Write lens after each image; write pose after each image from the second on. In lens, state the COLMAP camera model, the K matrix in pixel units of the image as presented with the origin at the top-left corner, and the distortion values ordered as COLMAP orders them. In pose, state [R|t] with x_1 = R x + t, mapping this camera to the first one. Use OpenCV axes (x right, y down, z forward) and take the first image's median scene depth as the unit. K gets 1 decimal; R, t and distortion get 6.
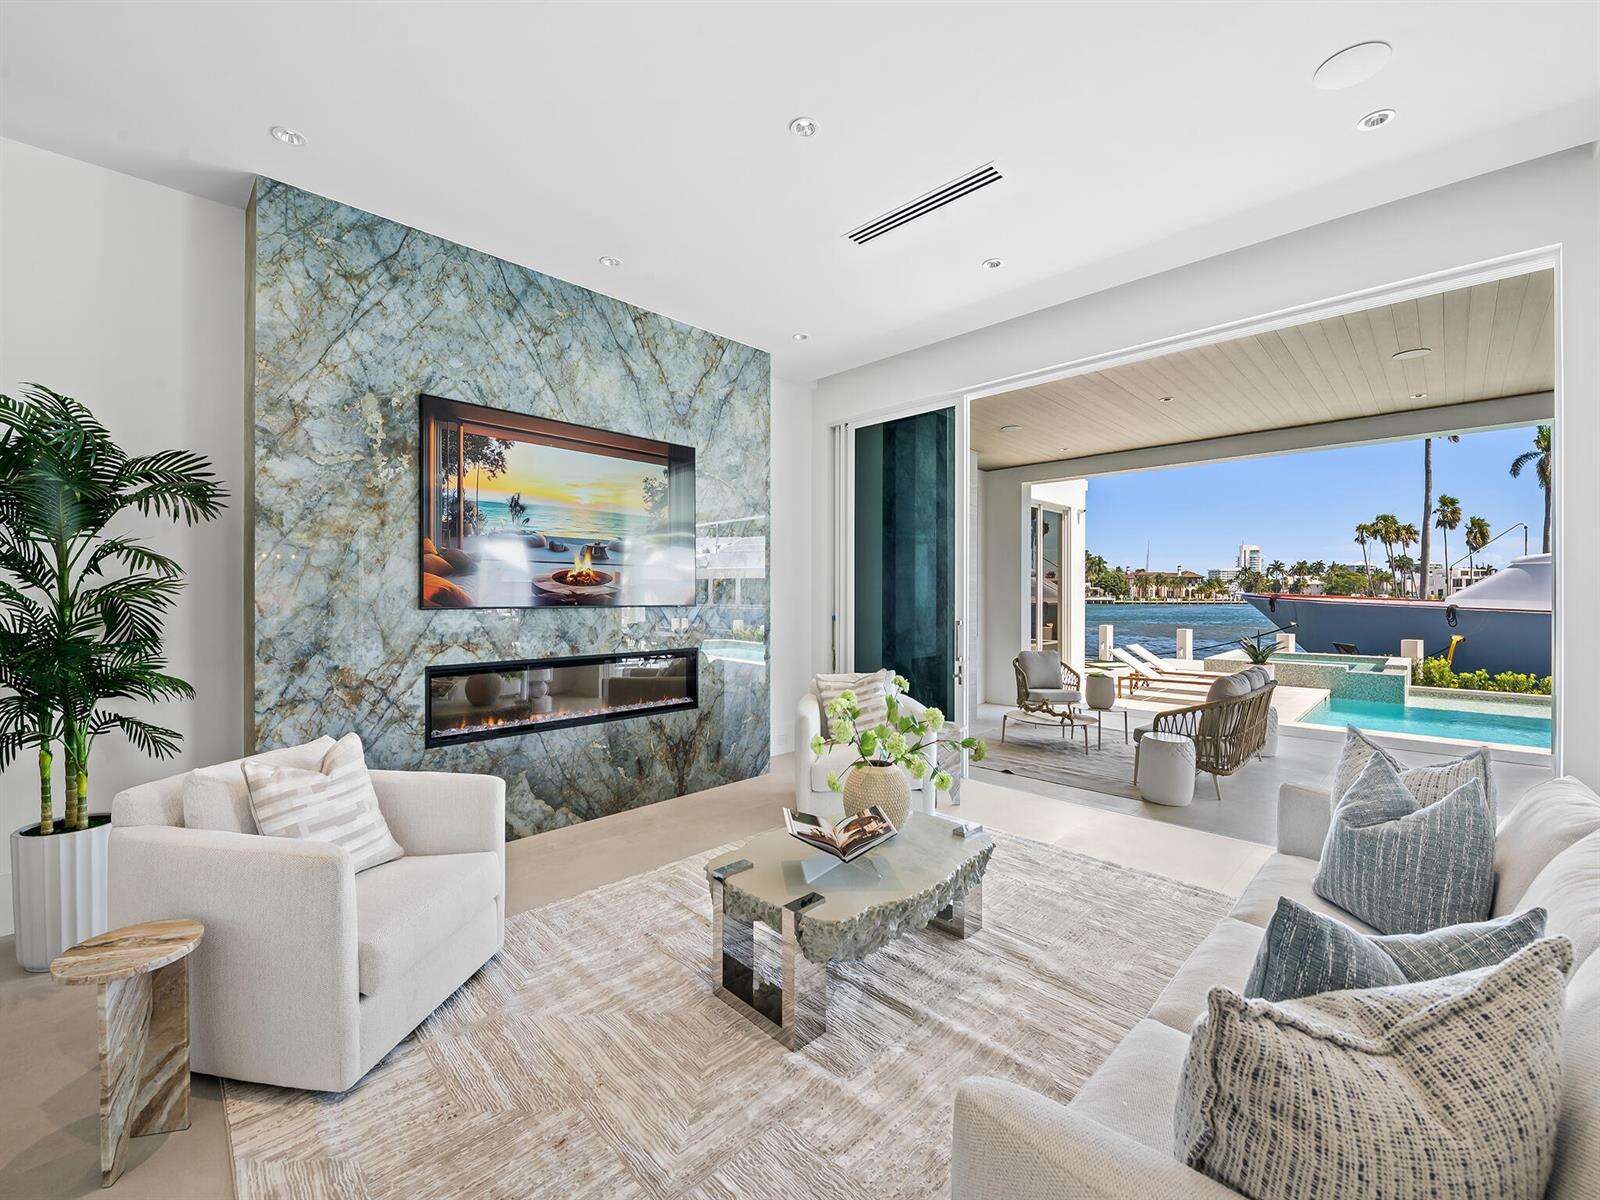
lens RADIAL K [[658.7, 0, 800.0], [0, 658.7, 600.0], [0, 0, 1]] dist [-0.013568, -0.000033]
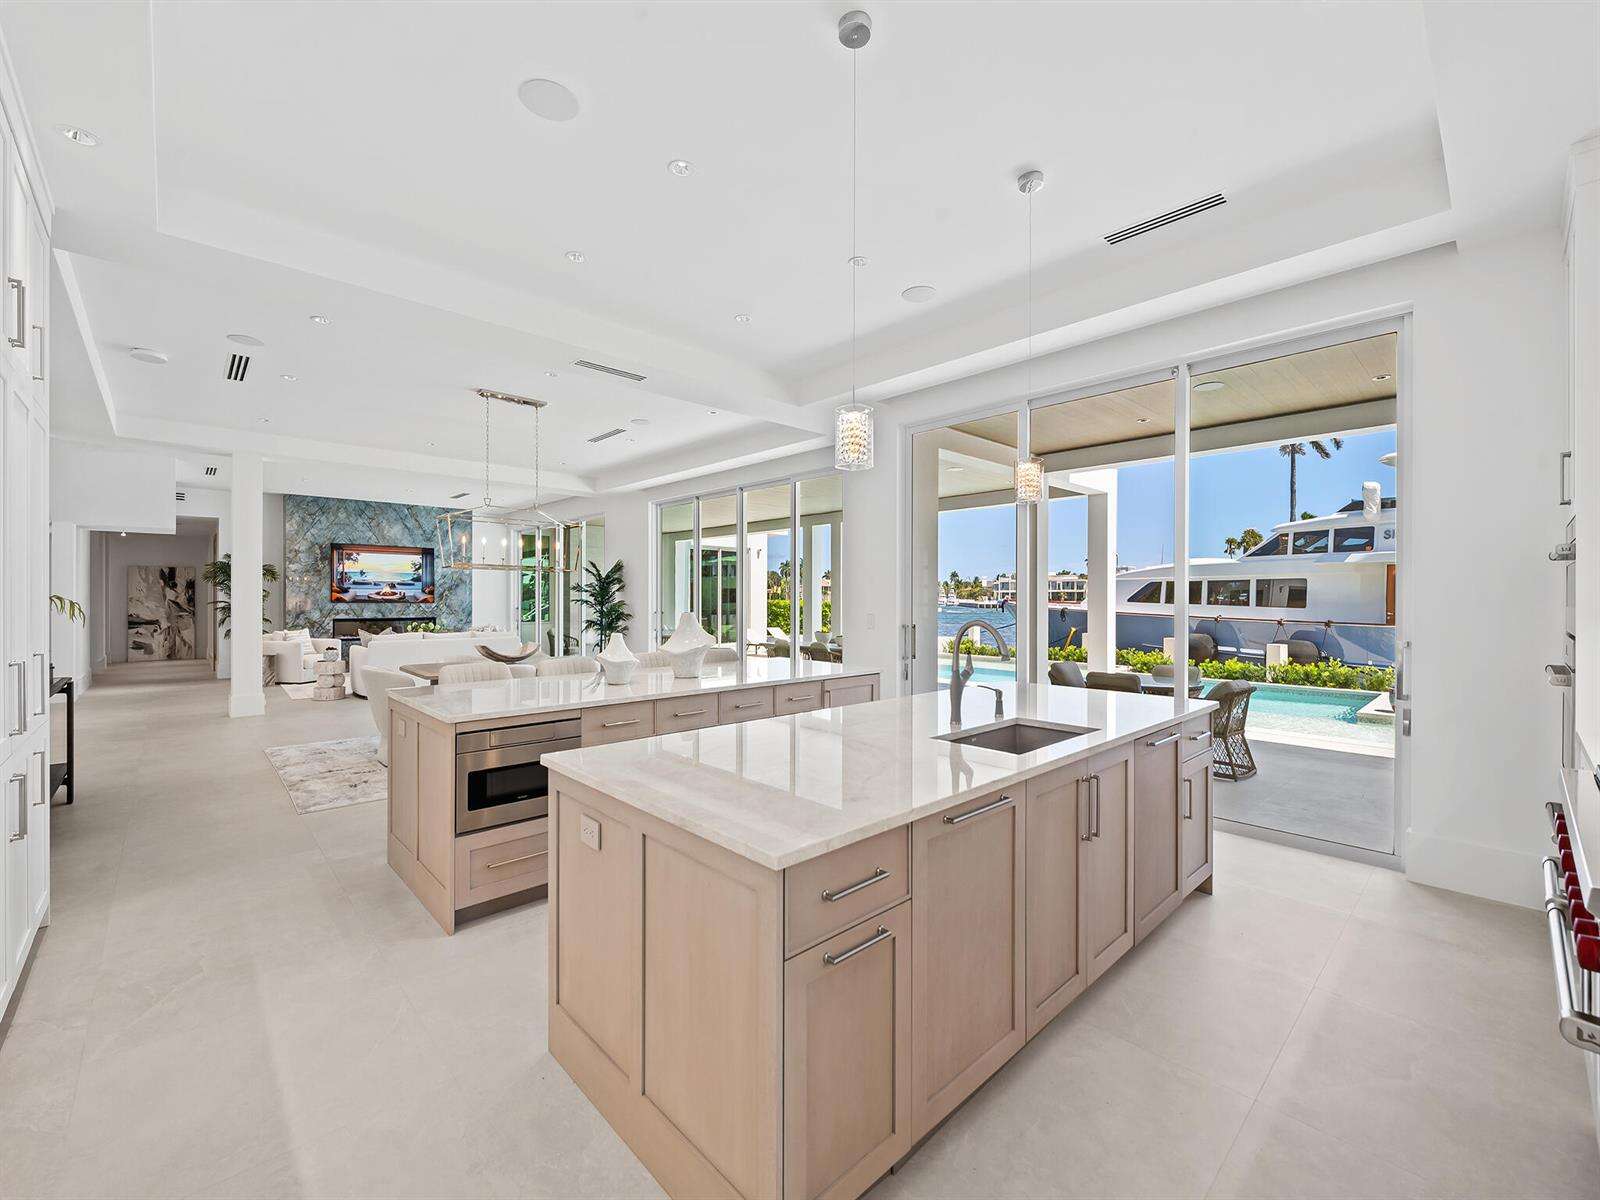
lens RADIAL K [[661.2, 0, 800.0], [0, 661.2, 600.0], [0, 0, 1]] dist [-0.002841, -0.000410]
pose [[0.999487, 0.003027, -0.031884, 2.038103], [-0.003209, 0.999979, -0.005645, 0.010979], [0.031866, 0.005744, 0.999476, -2.454560]]
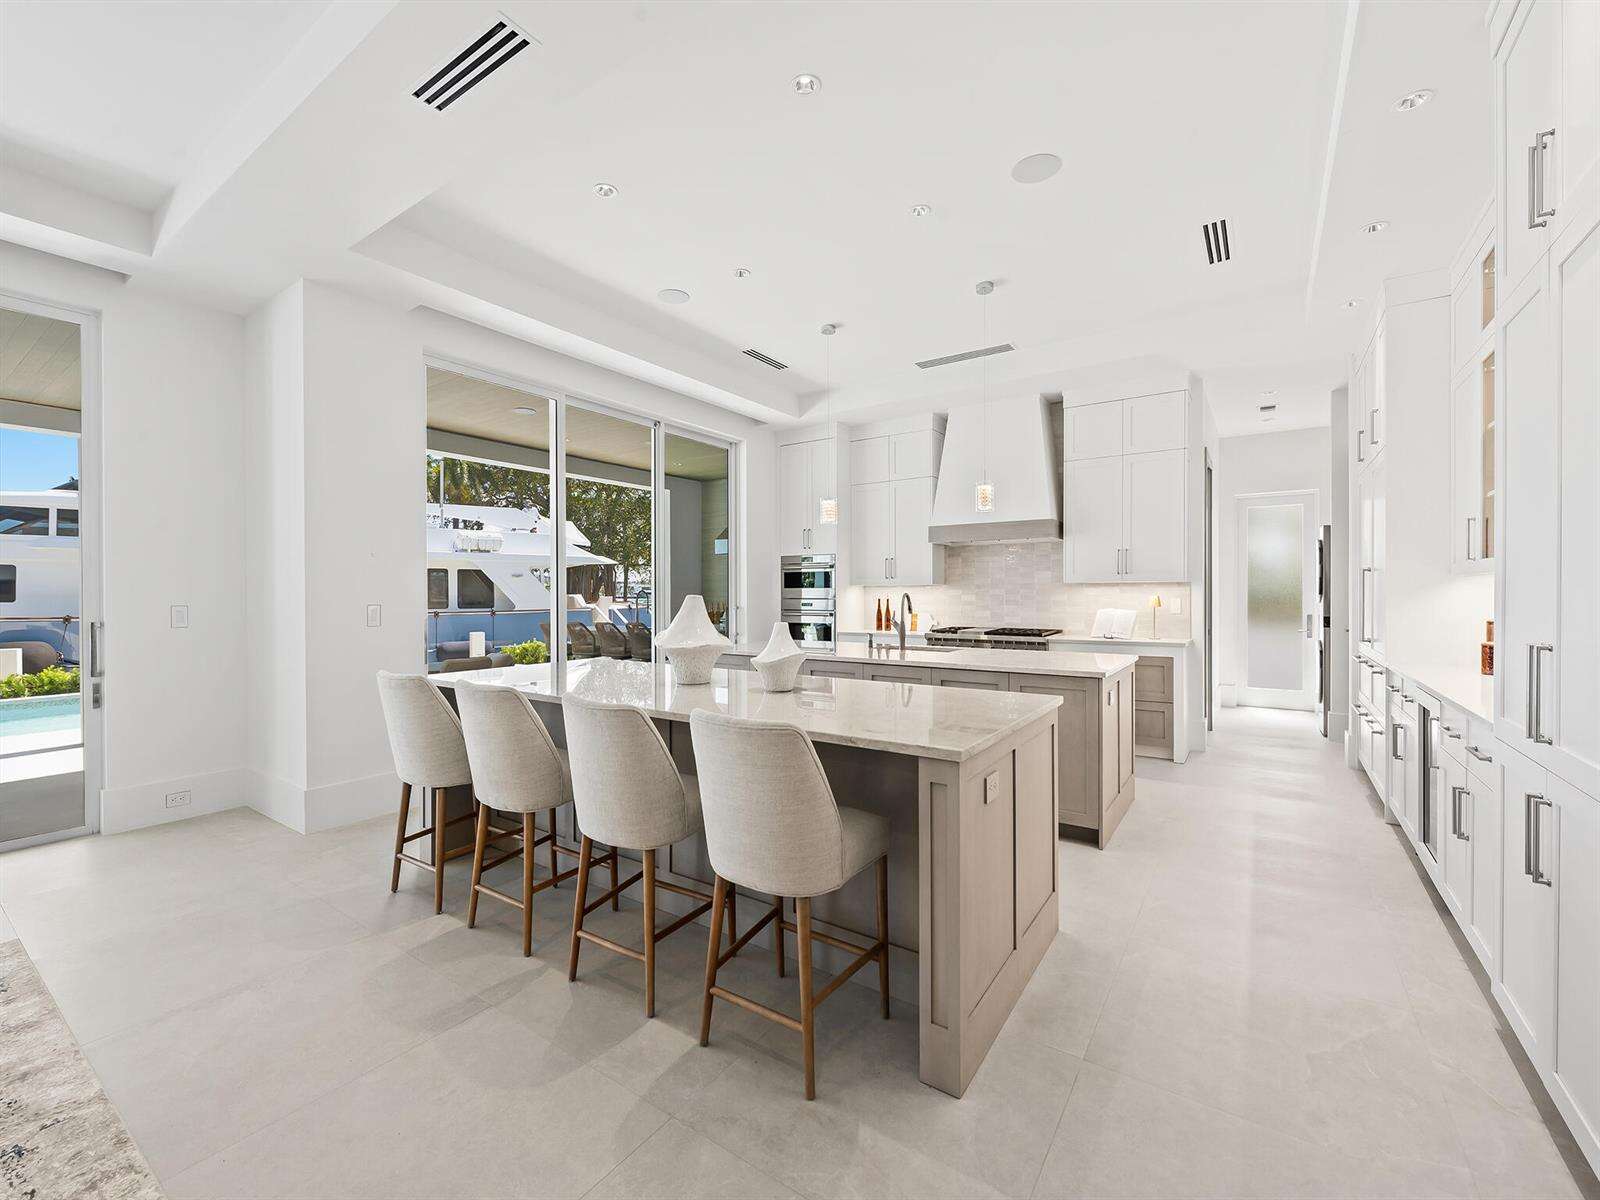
lens RADIAL K [[661.2, 0, 800.0], [0, 661.2, 600.0], [0, 0, 1]] dist [-0.002841, -0.000410]
pose [[-0.164465, -0.011206, 0.986319, 0.638320], [0.009825, 0.999867, 0.012998, 0.012389], [-0.986334, 0.011829, -0.164333, -0.964911]]
